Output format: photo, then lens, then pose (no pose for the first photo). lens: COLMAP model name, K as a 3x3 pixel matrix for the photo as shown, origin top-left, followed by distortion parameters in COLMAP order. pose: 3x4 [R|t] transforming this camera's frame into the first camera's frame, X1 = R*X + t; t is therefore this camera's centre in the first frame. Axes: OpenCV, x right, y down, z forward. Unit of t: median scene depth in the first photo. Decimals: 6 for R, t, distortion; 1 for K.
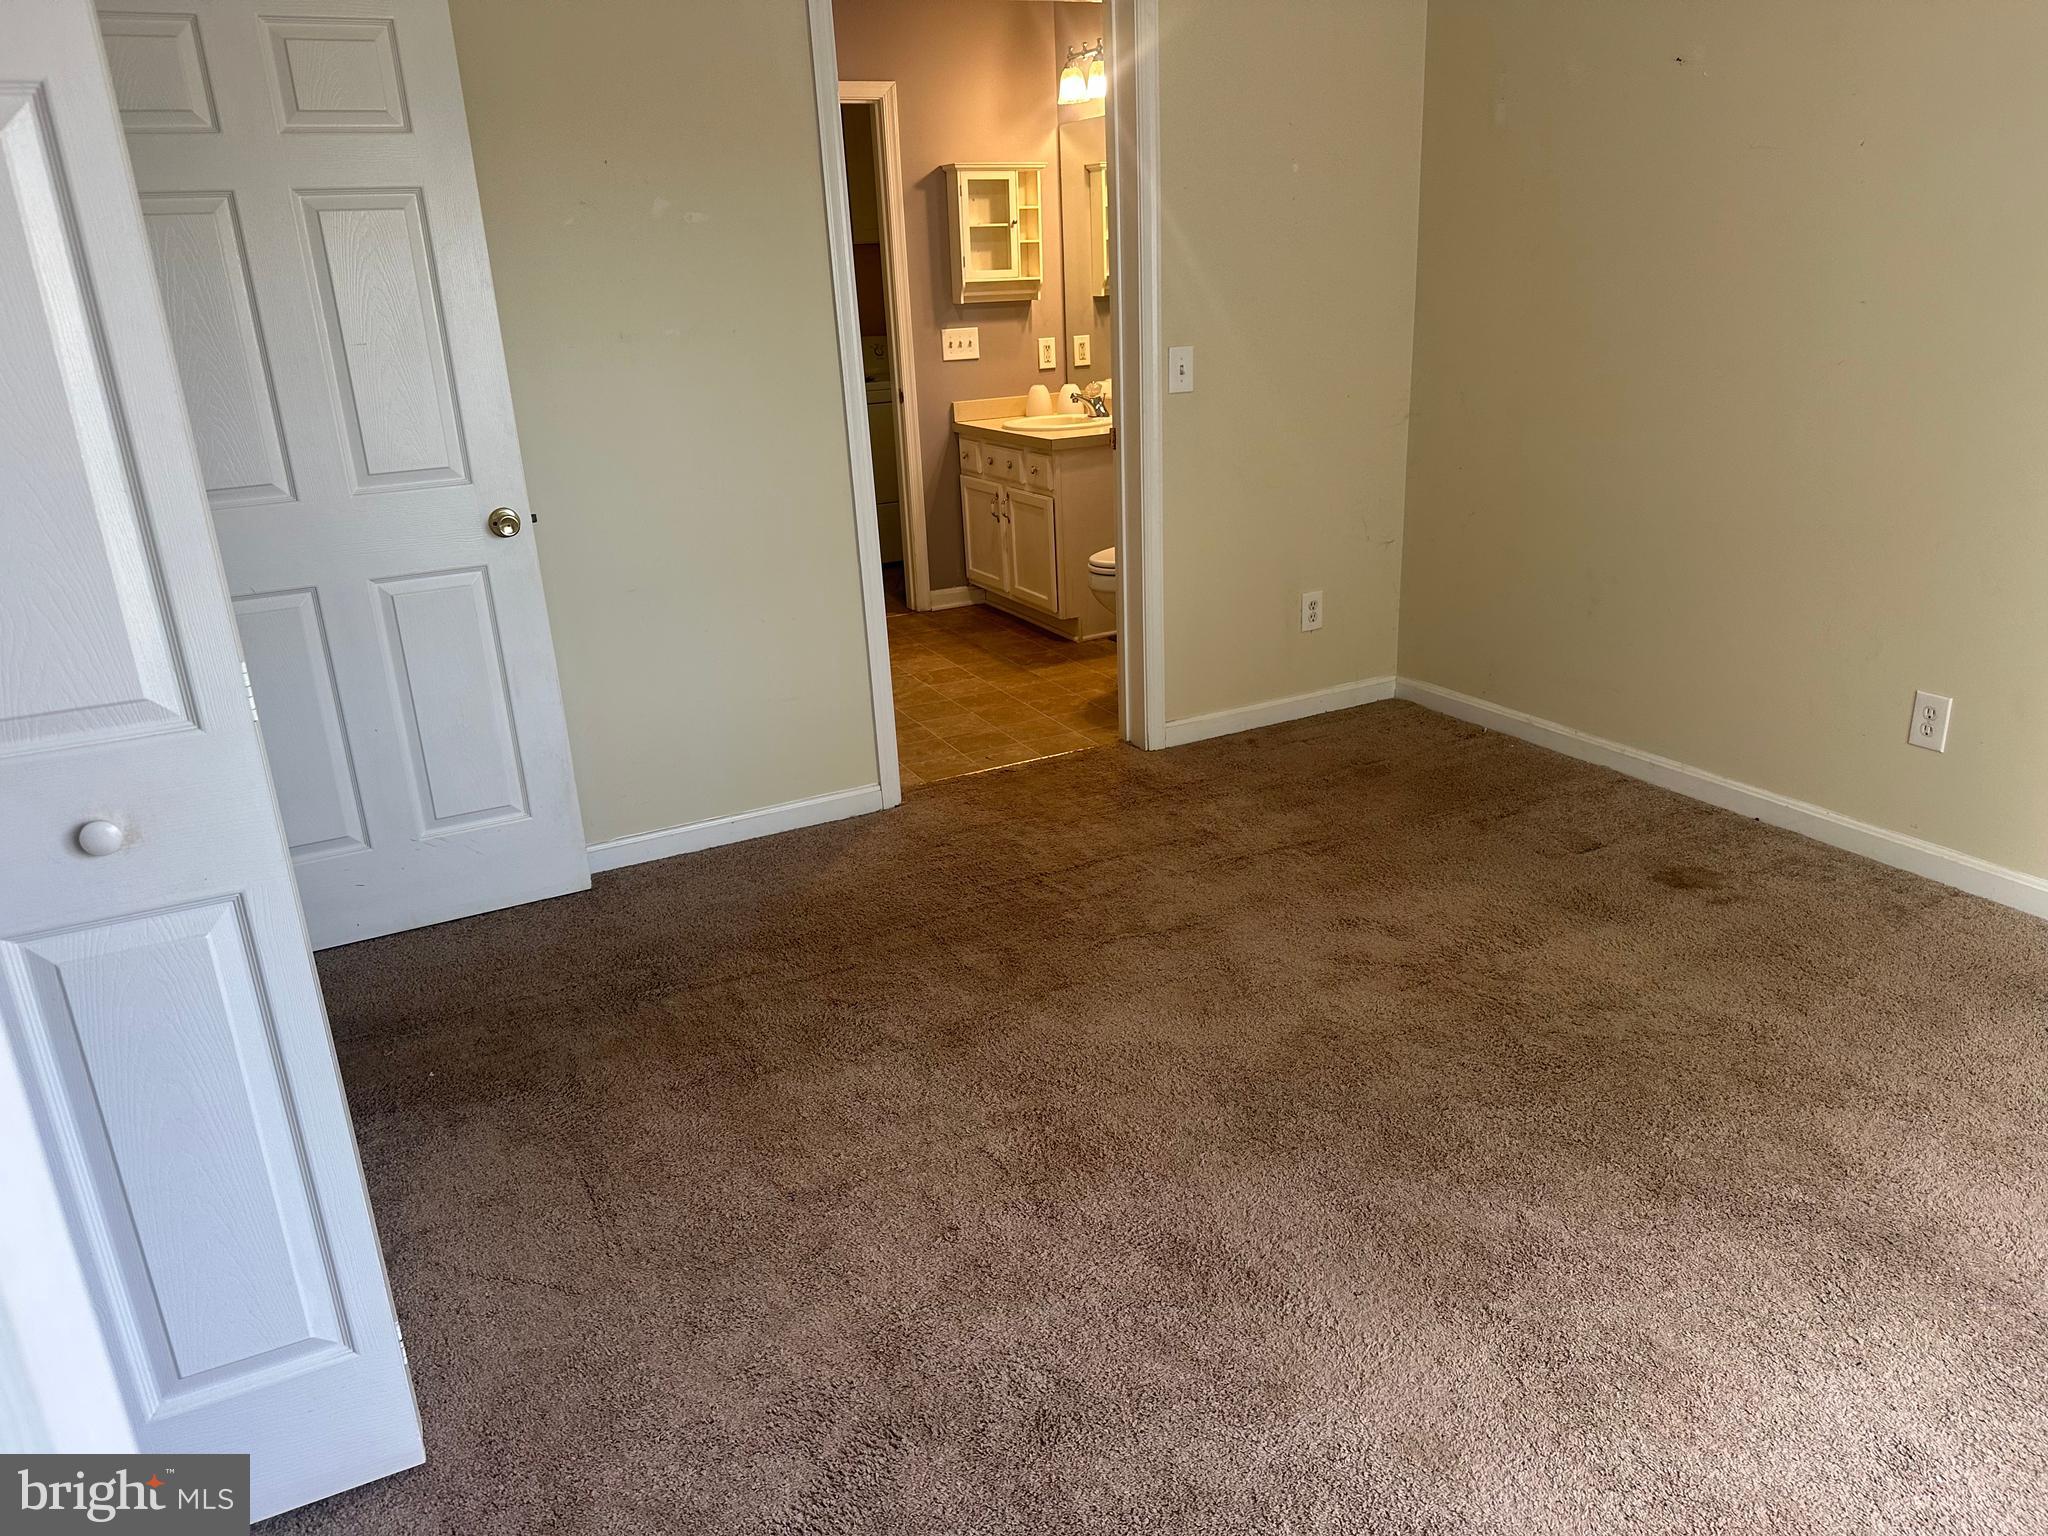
lens RADIAL K [[1429.7, 0, 1023.5], [0, 1429.7, 770.5], [0, 0, 1]] dist [0.087138, -0.111595]
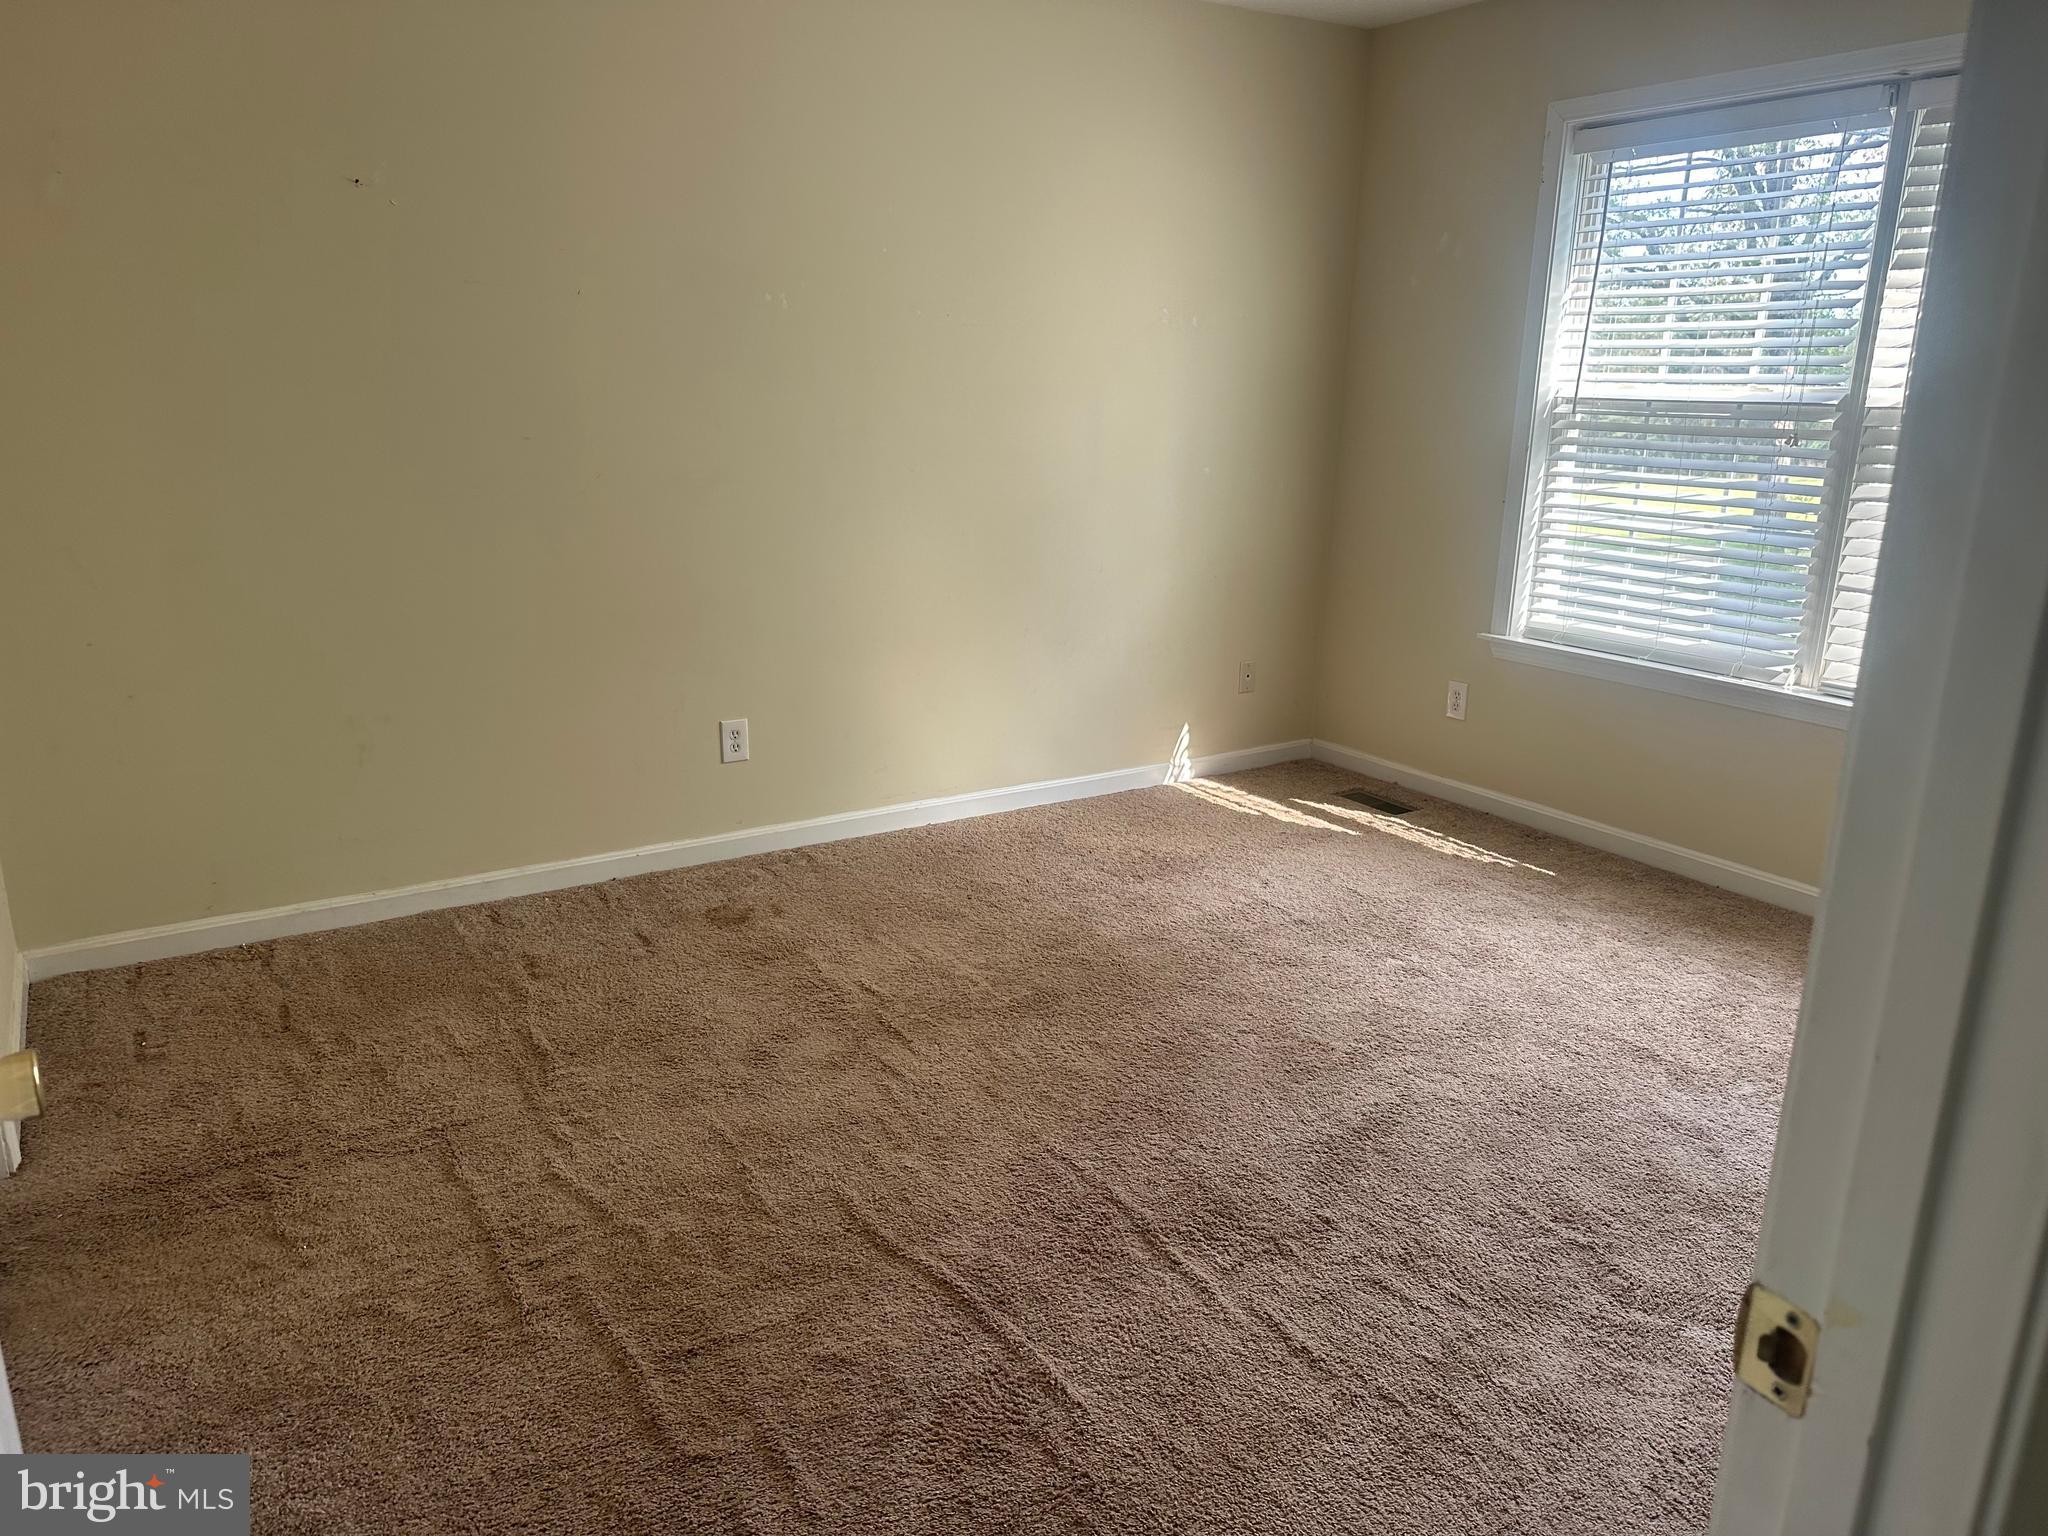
lens RADIAL K [[1429.7, 0, 1023.7], [0, 1429.7, 769.1], [0, 0, 1]] dist [0.087138, -0.111595]
pose [[-0.122774, -0.214070, 0.969072, -0.659899], [0.316691, 0.916959, 0.242680, -0.238347], [-0.940549, 0.336692, -0.044785, 0.807423]]
